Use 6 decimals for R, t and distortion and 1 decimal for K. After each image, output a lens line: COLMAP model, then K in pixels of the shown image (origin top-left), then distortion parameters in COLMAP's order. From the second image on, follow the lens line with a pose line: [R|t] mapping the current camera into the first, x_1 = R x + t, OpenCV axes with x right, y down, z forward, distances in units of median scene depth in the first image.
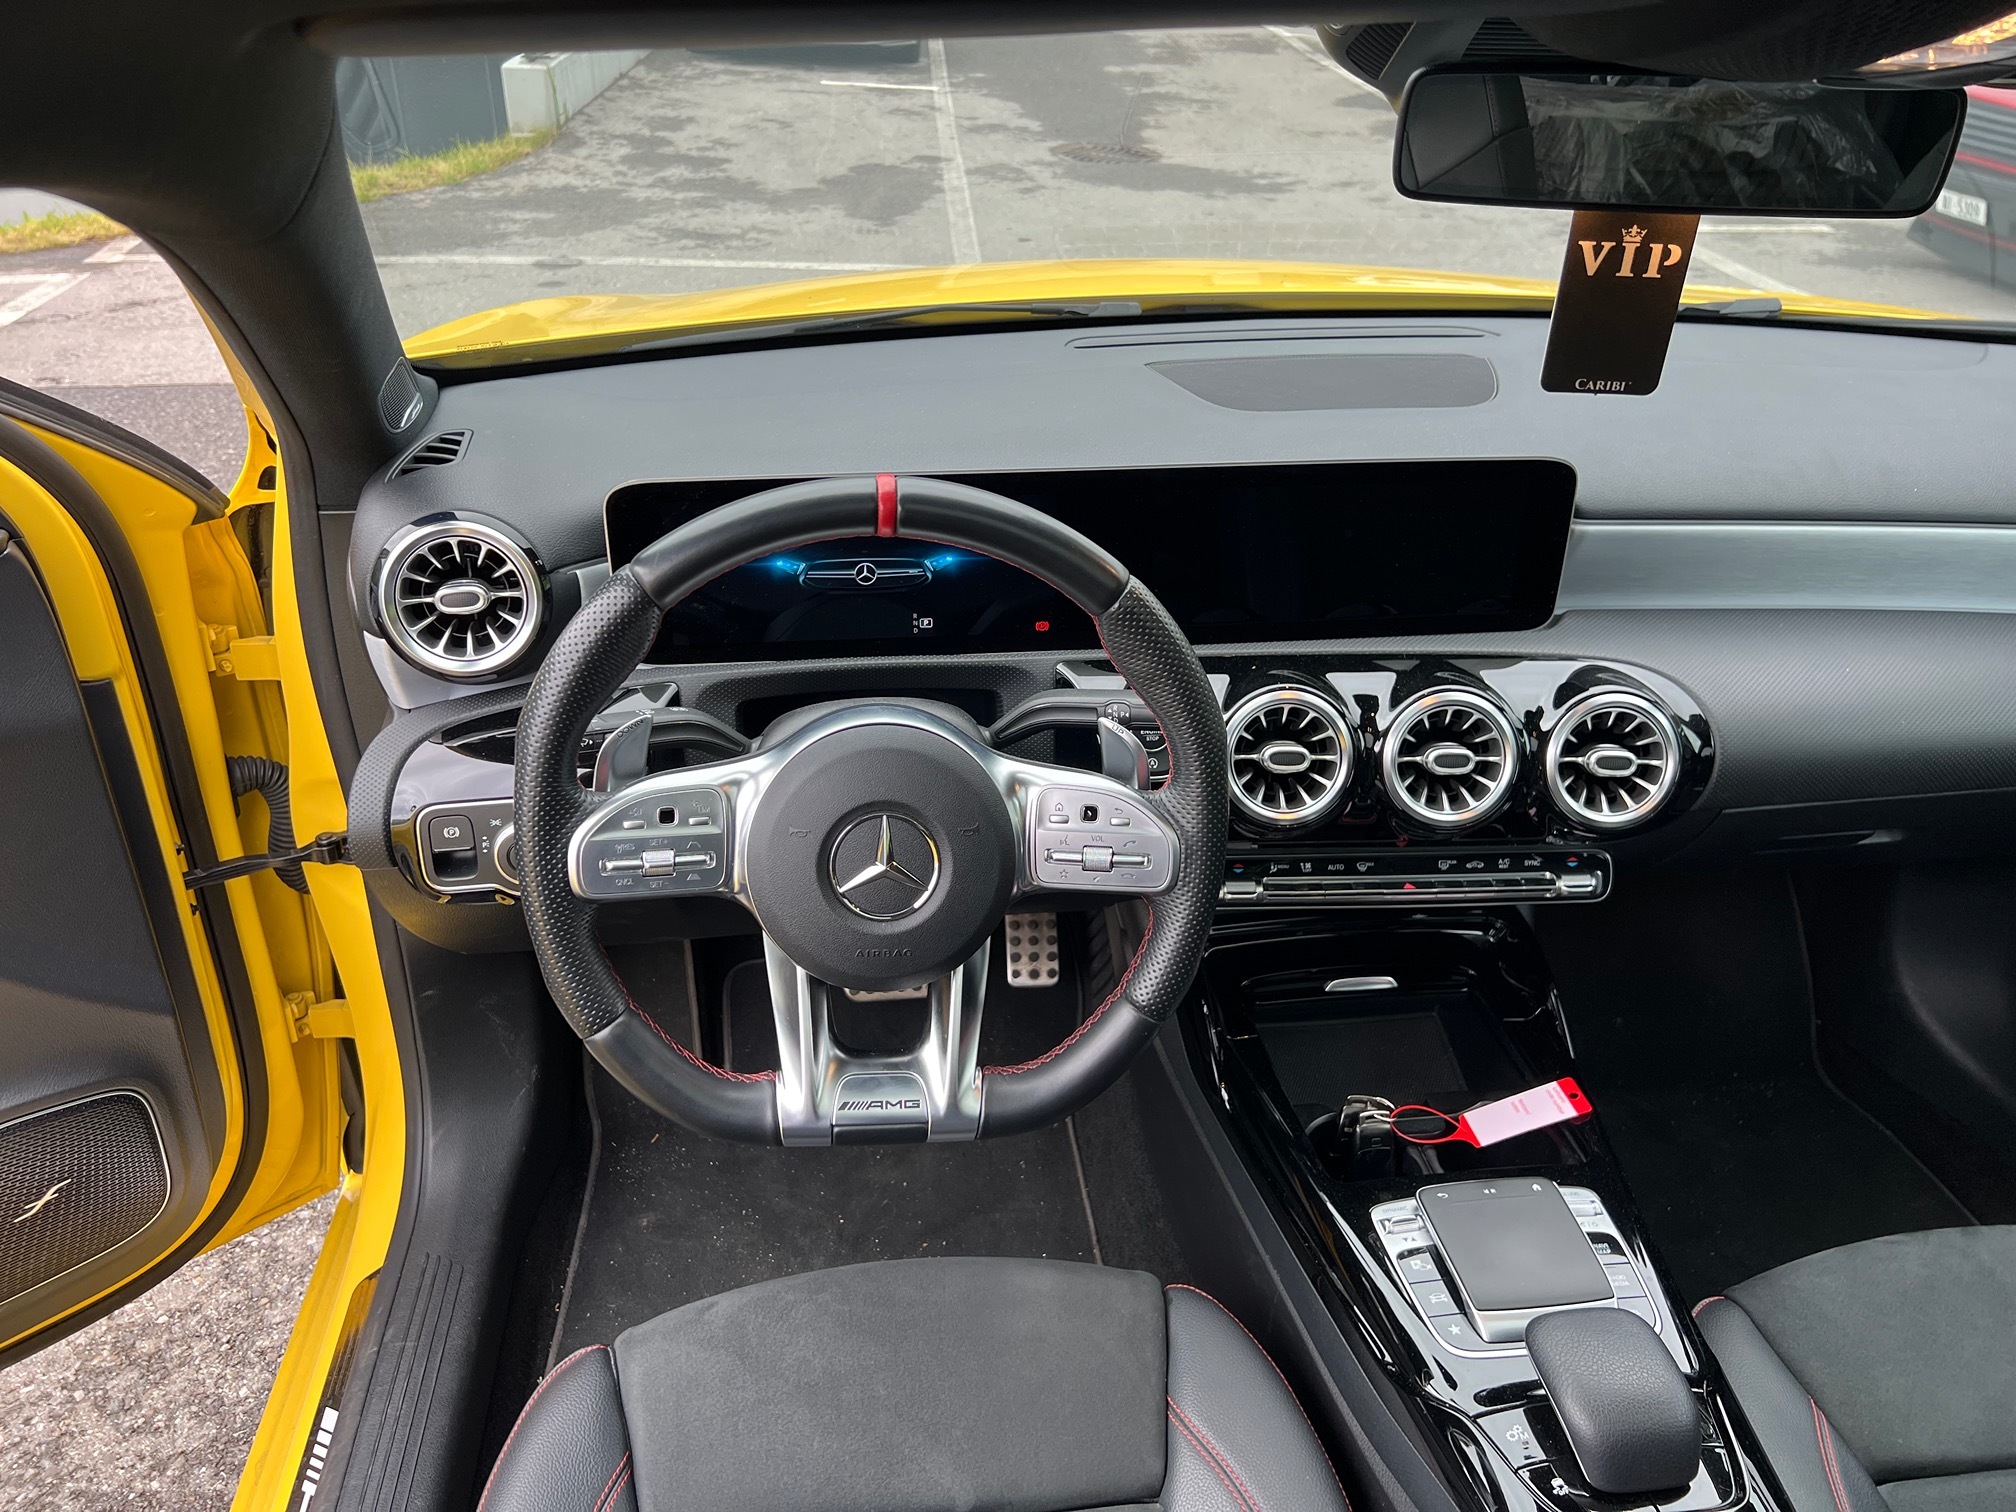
lens RADIAL K [[1544.8, 0, 1008.0], [0, 1544.8, 756.0], [0, 0, 1]] dist [0.070390, -0.193152]
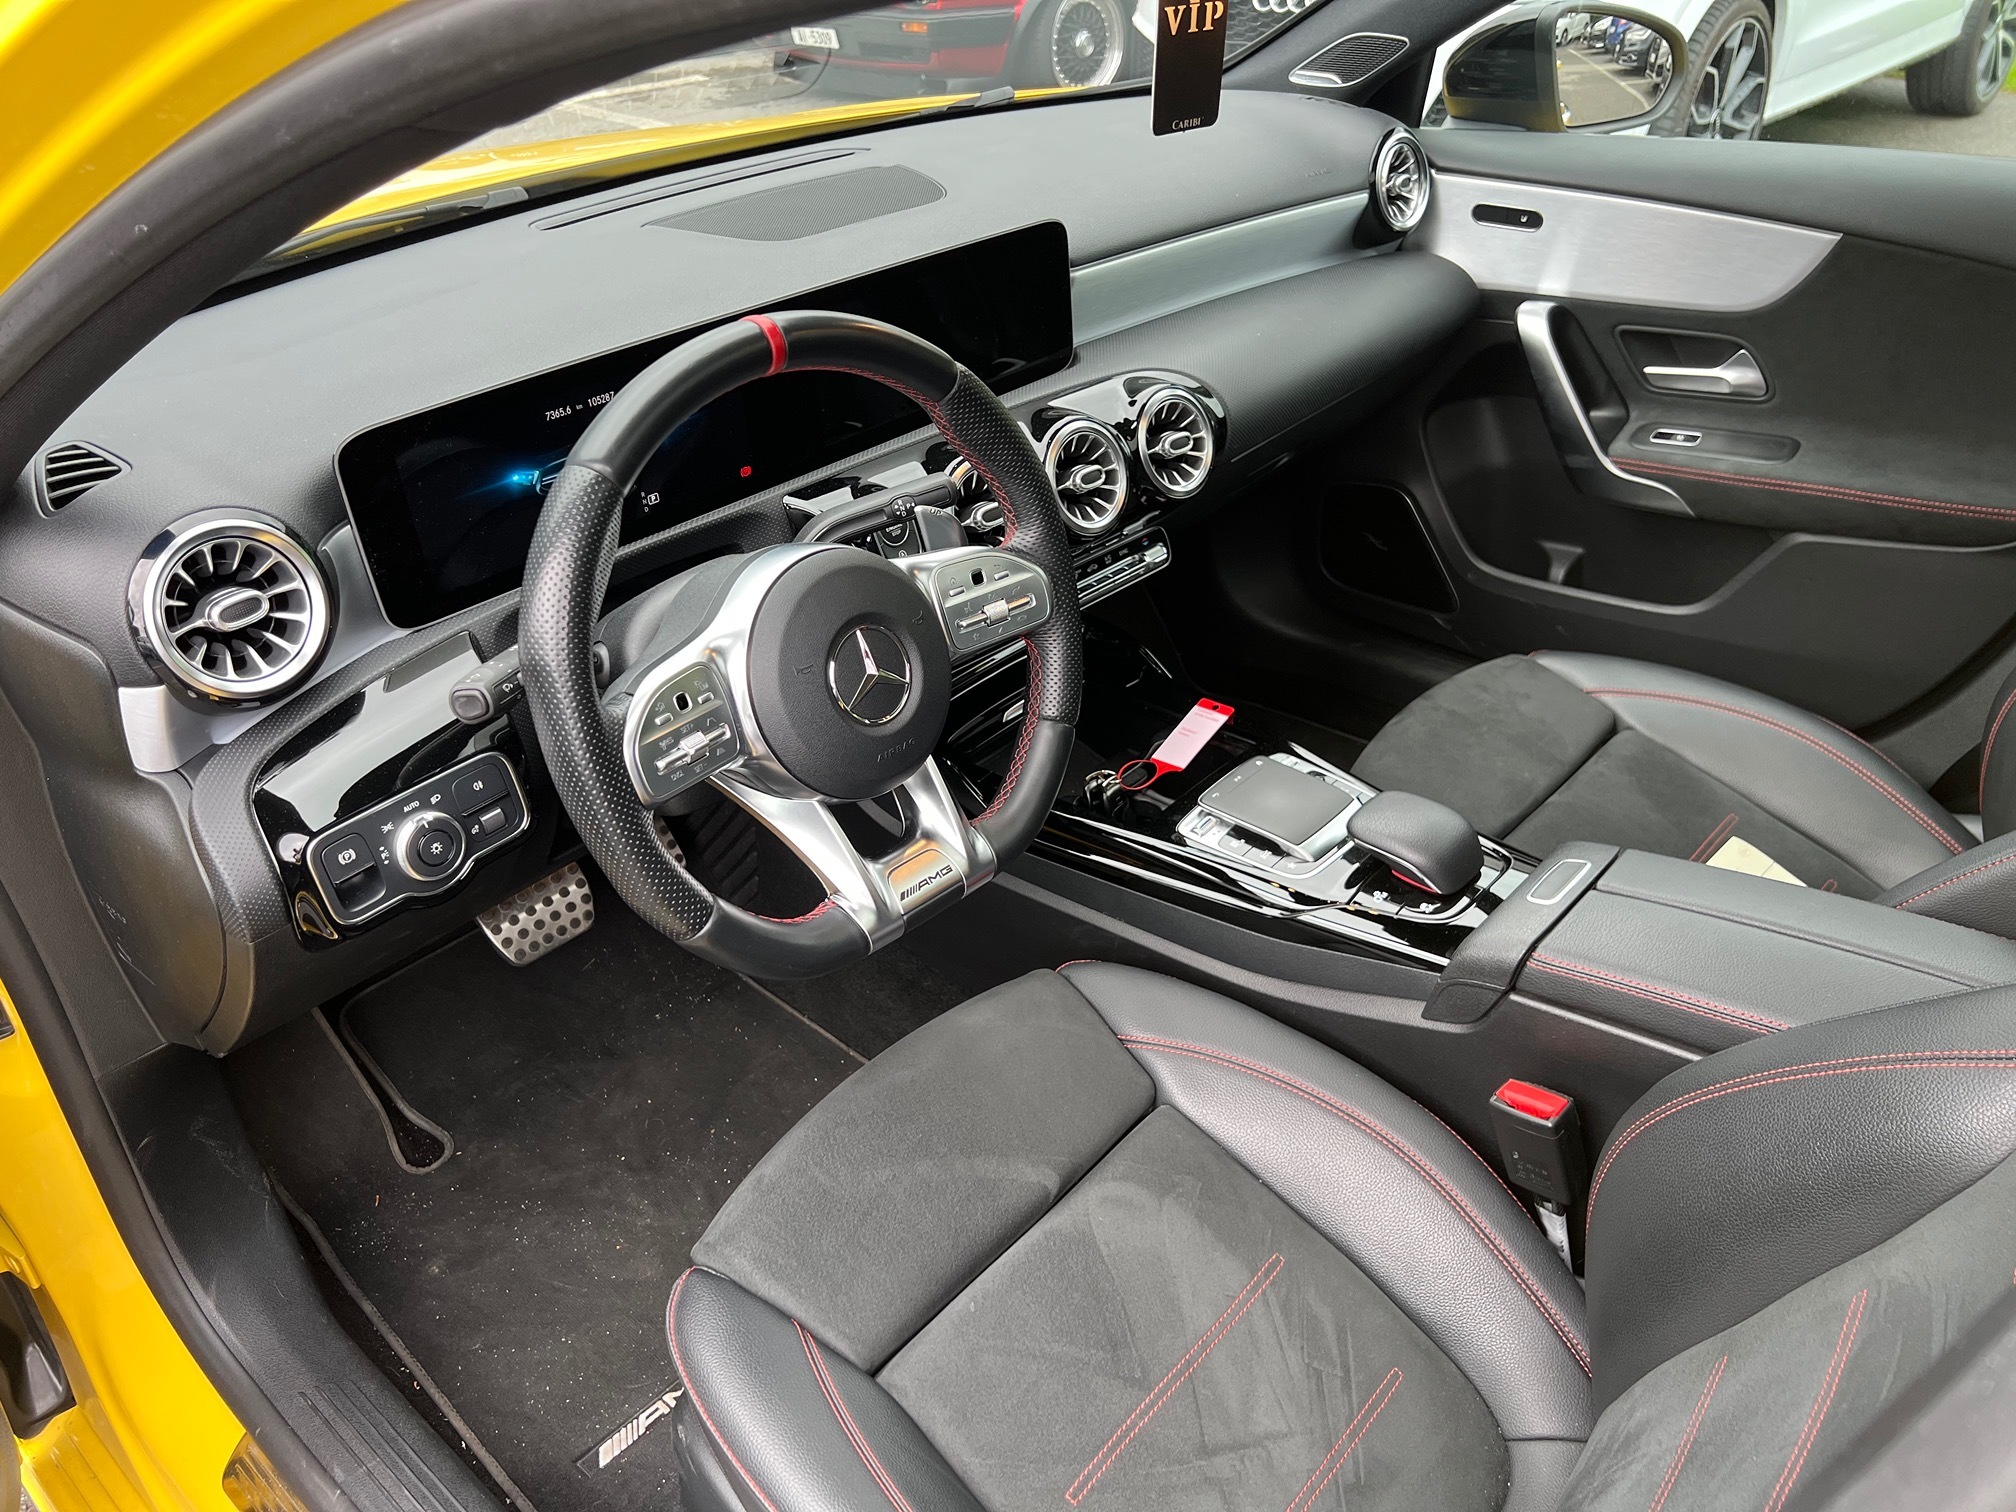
lens RADIAL K [[1545.9, 0, 1008.0], [0, 1545.9, 837.0], [0, 0, 1]] dist [0.058879, -0.148729]
pose [[0.735243, -0.404468, 0.543897, -0.546928], [0.350924, 0.913673, 0.205070, -0.011226], [-0.579888, 0.040090, 0.813709, 0.047022]]
